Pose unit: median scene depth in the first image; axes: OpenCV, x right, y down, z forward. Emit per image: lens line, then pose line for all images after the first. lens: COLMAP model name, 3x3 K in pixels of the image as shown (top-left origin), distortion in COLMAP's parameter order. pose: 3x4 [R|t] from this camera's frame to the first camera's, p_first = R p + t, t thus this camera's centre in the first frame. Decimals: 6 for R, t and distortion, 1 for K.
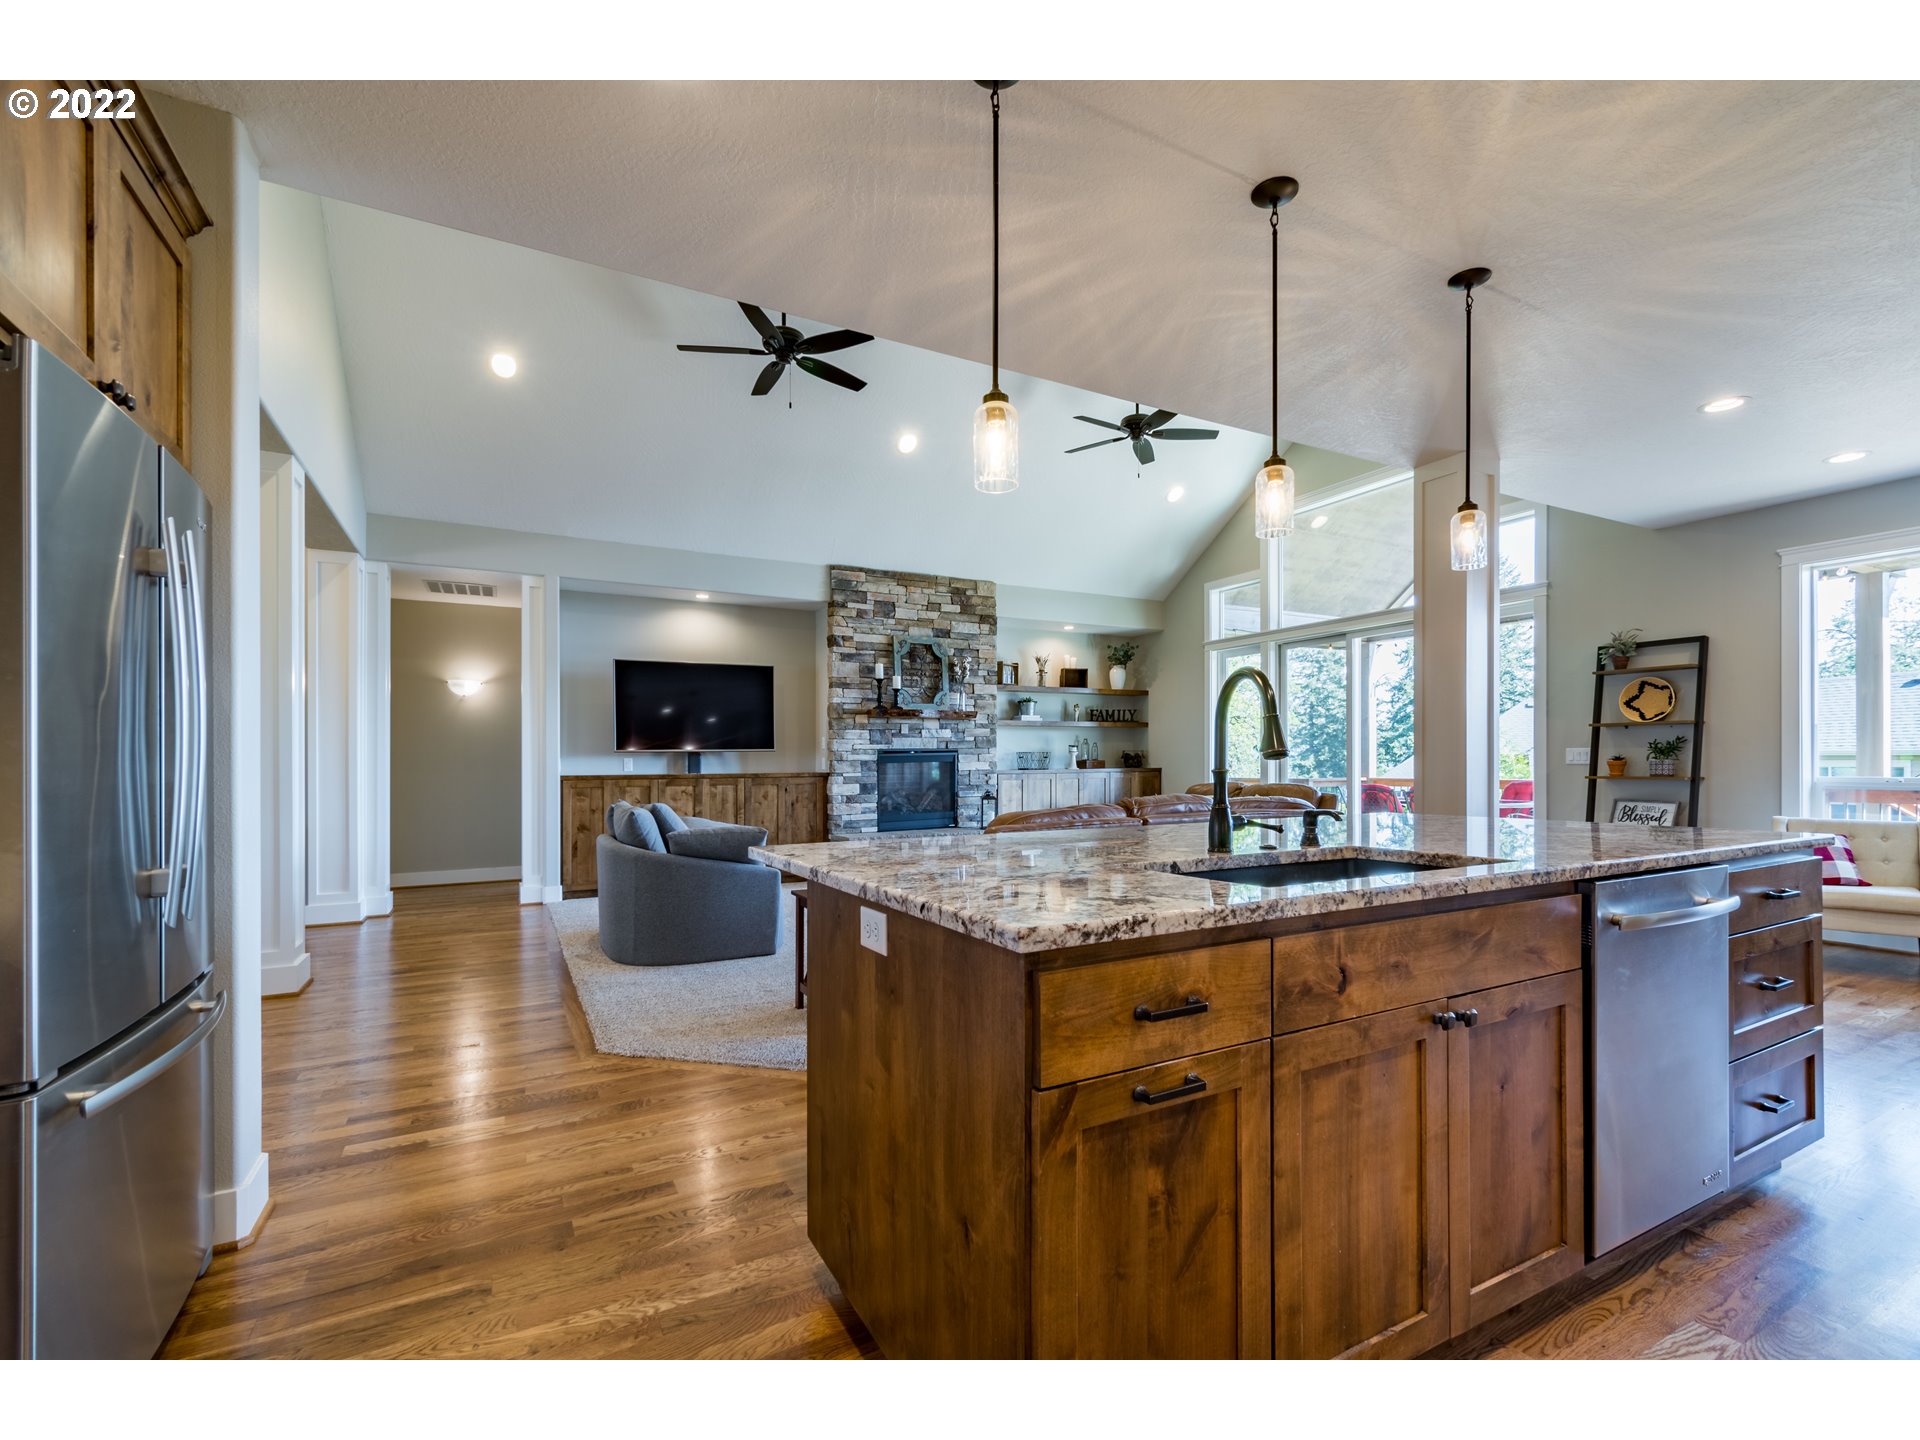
lens RADIAL K [[851.8, 0, 975.4], [0, 851.8, 755.7], [0, 0, 1]] dist [0.003378, -0.001543]
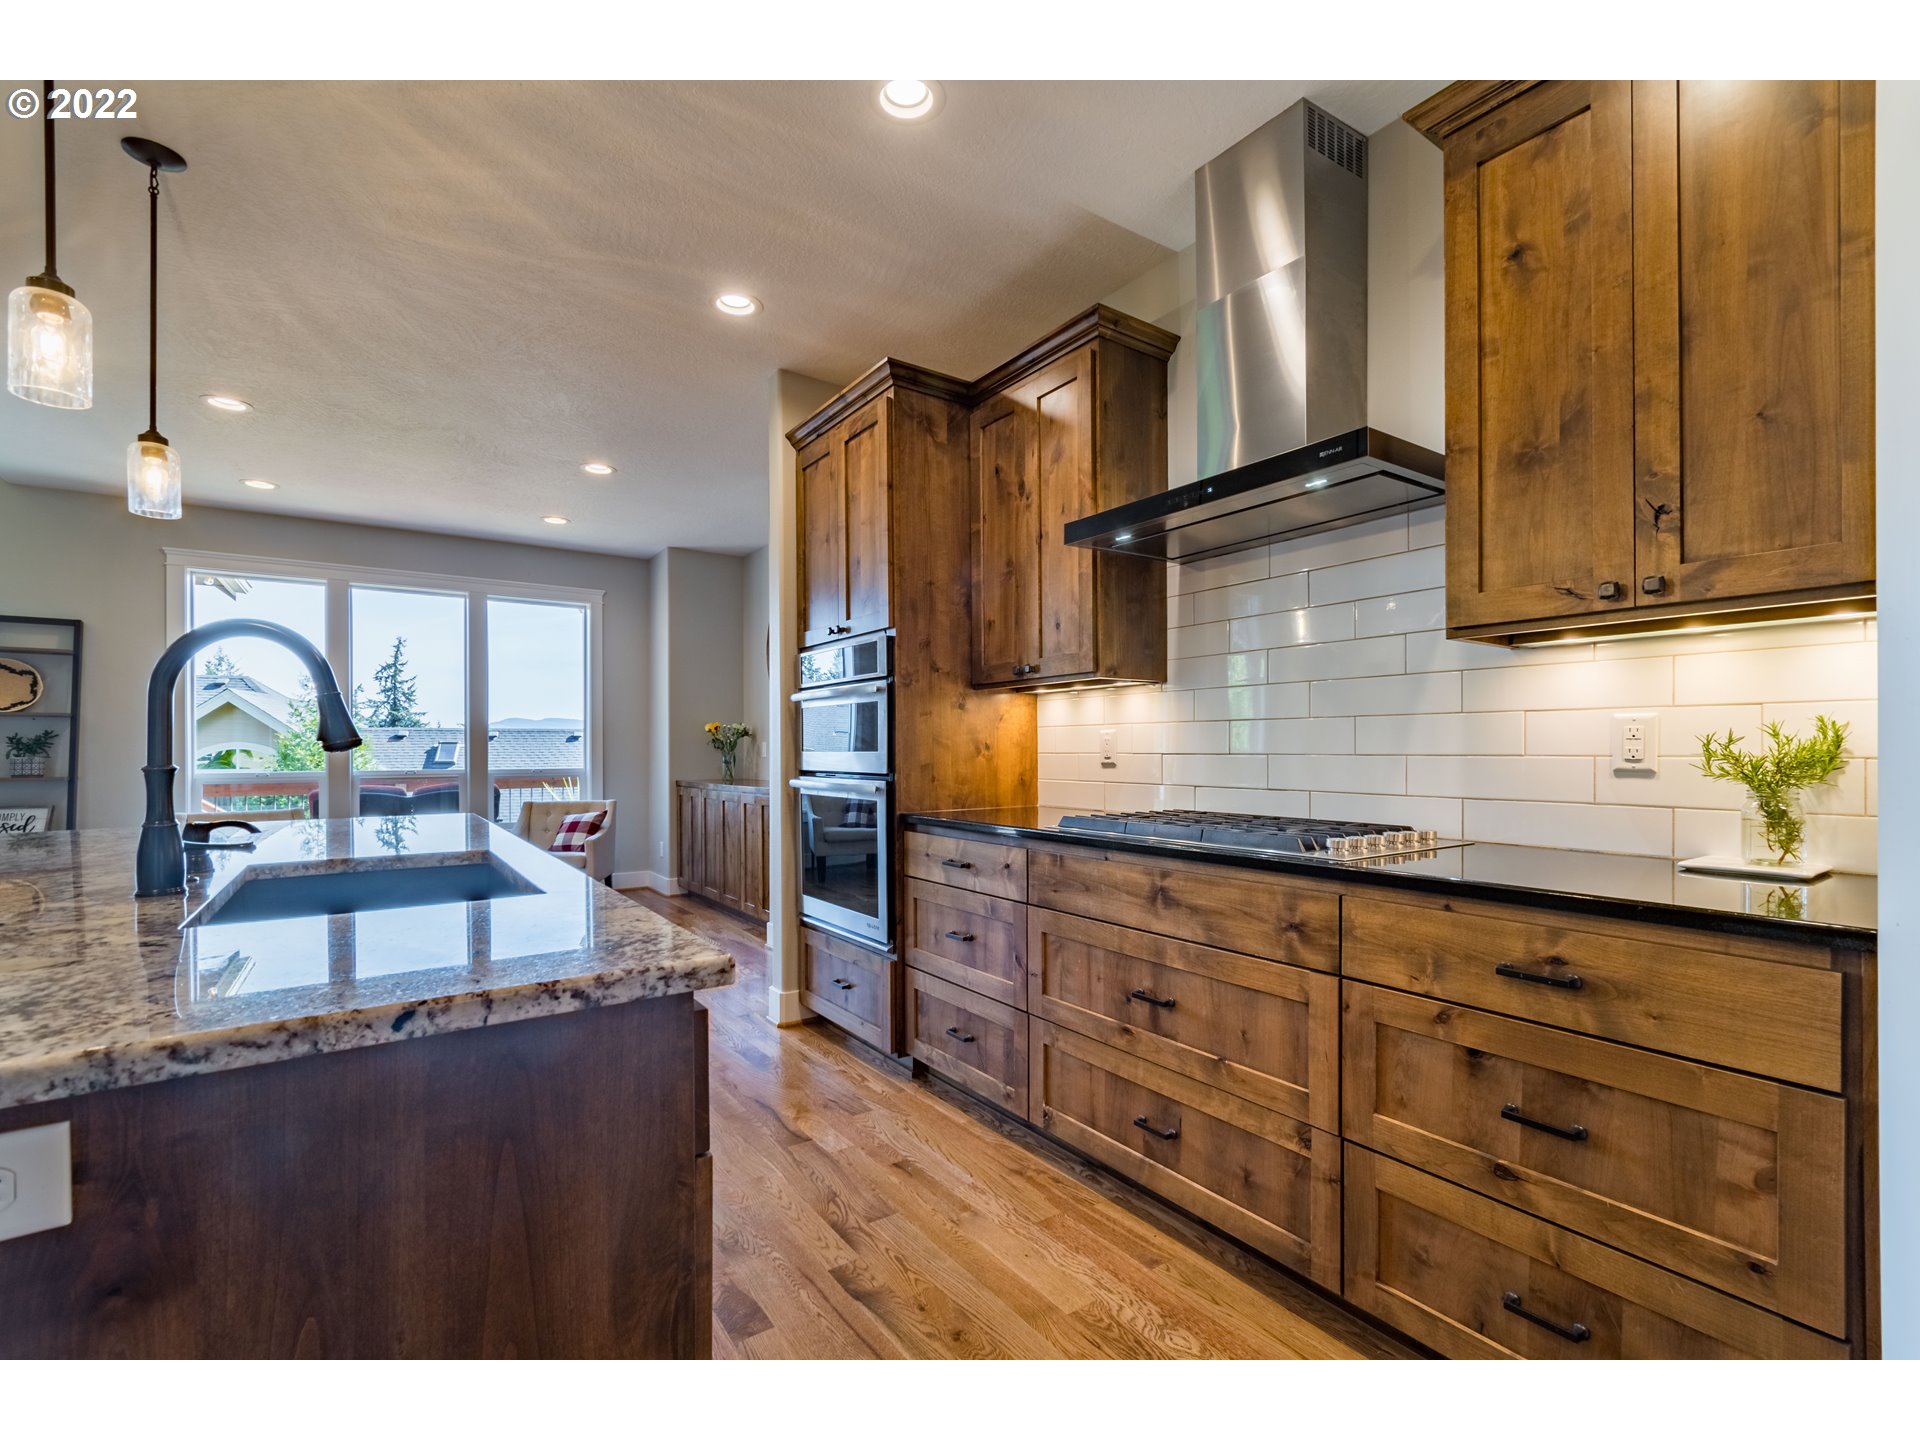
lens RADIAL K [[851.8, 0, 968.4], [0, 851.8, 742.8], [0, 0, 1]] dist [0.003378, -0.001543]
pose [[-0.086145, 0.013534, 0.996191, -0.160547], [0.000414, 0.999908, -0.013548, 0.002687], [-0.996282, -0.000755, -0.086143, 0.174457]]
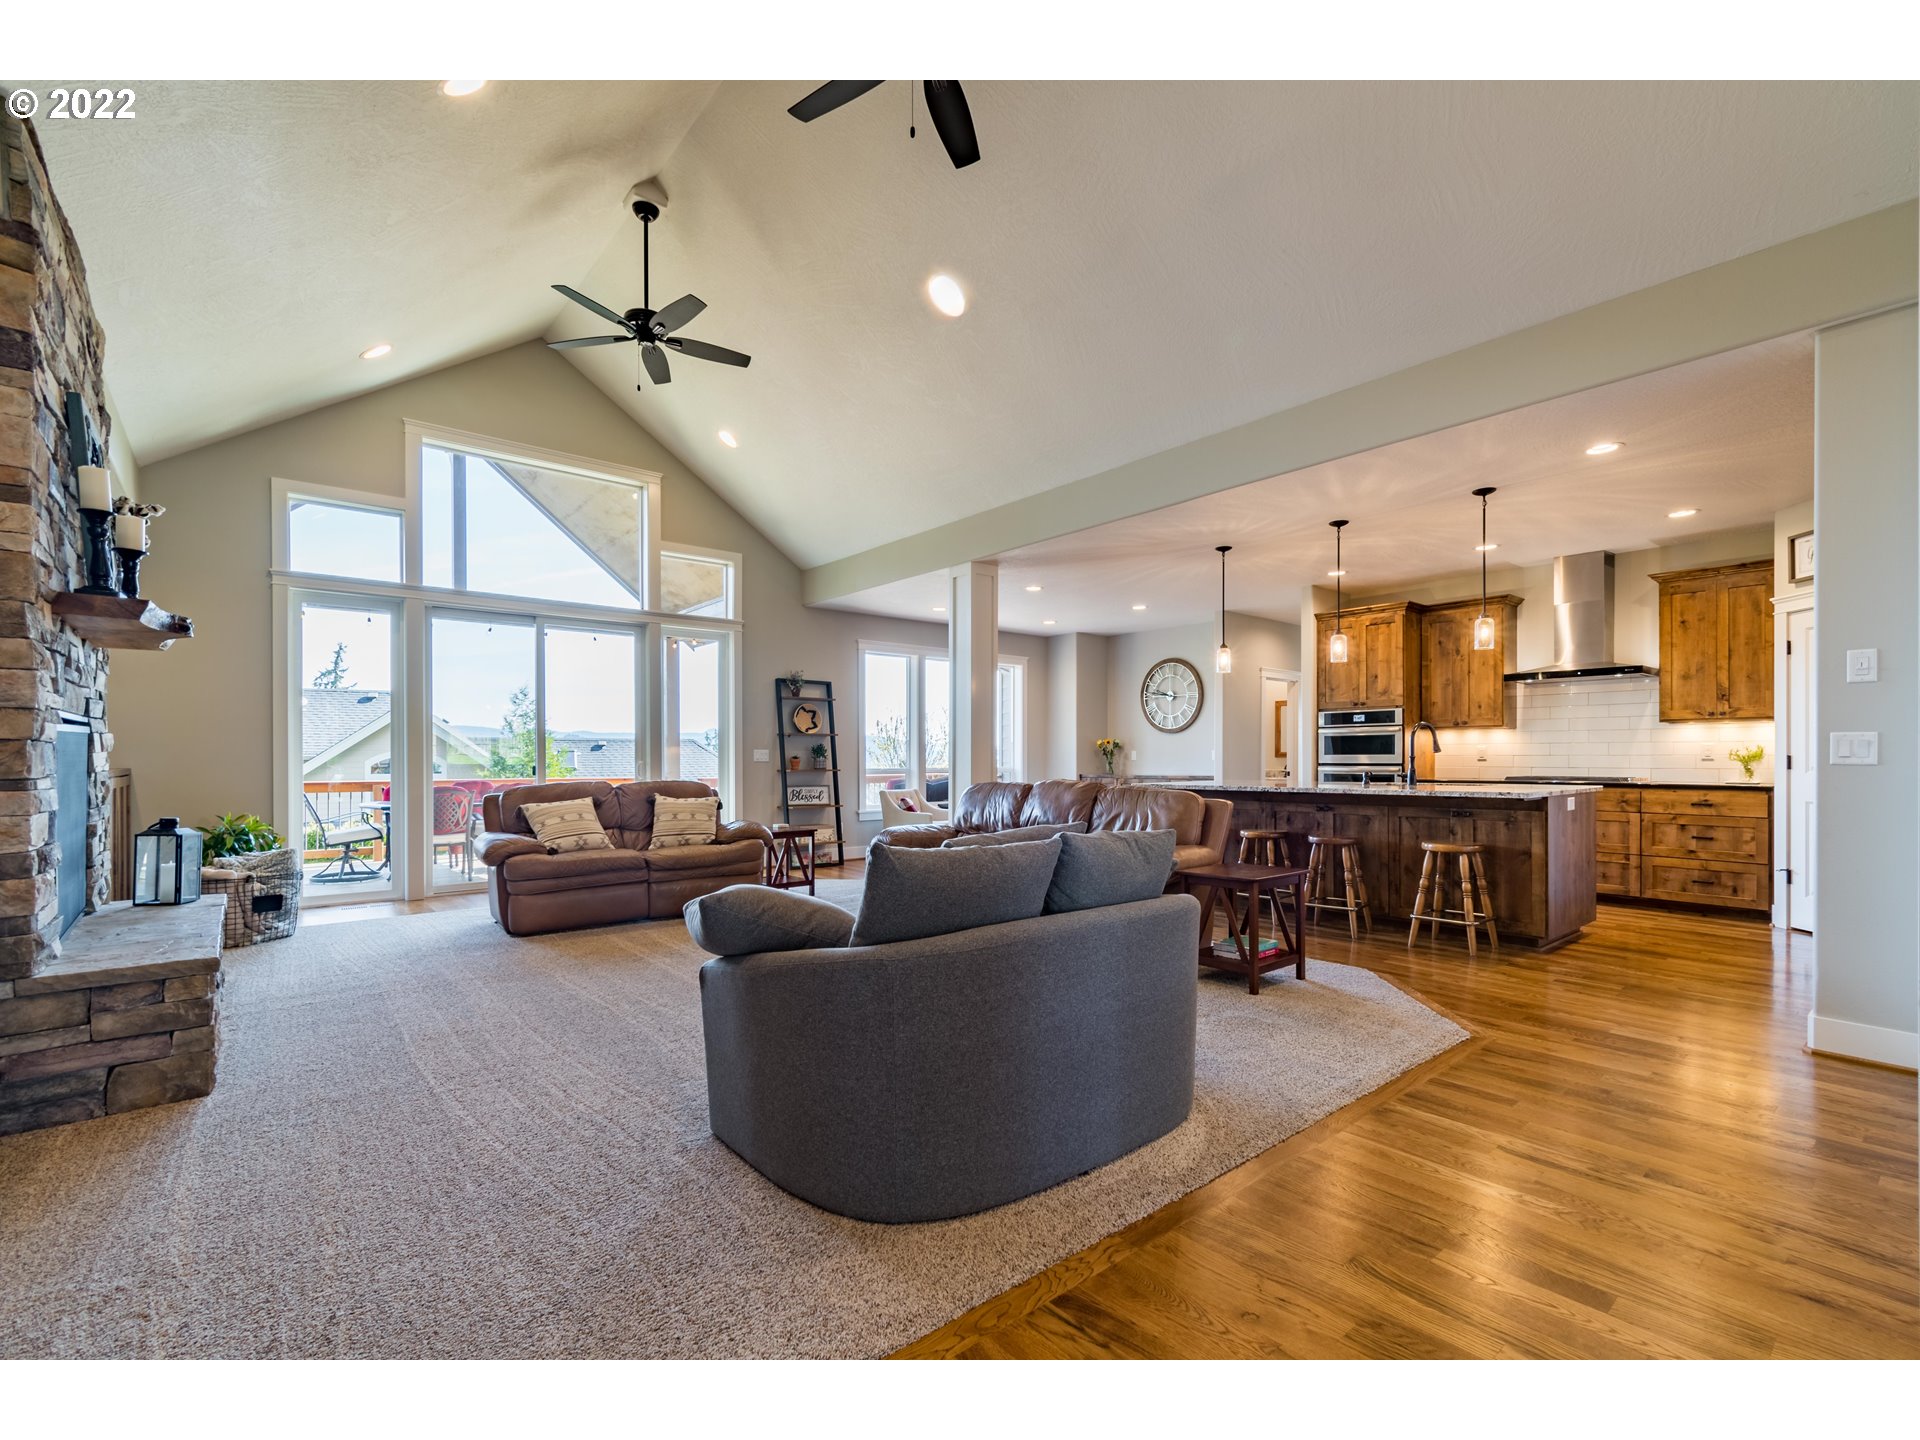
lens RADIAL K [[851.8, 0, 966.0], [0, 851.8, 755.9], [0, 0, 1]] dist [0.003378, -0.001543]
pose [[-0.172200, 0.009622, 0.985015, -0.970705], [-0.000716, 0.999951, -0.009893, 0.019312], [-0.985062, -0.002409, -0.172185, 1.280158]]
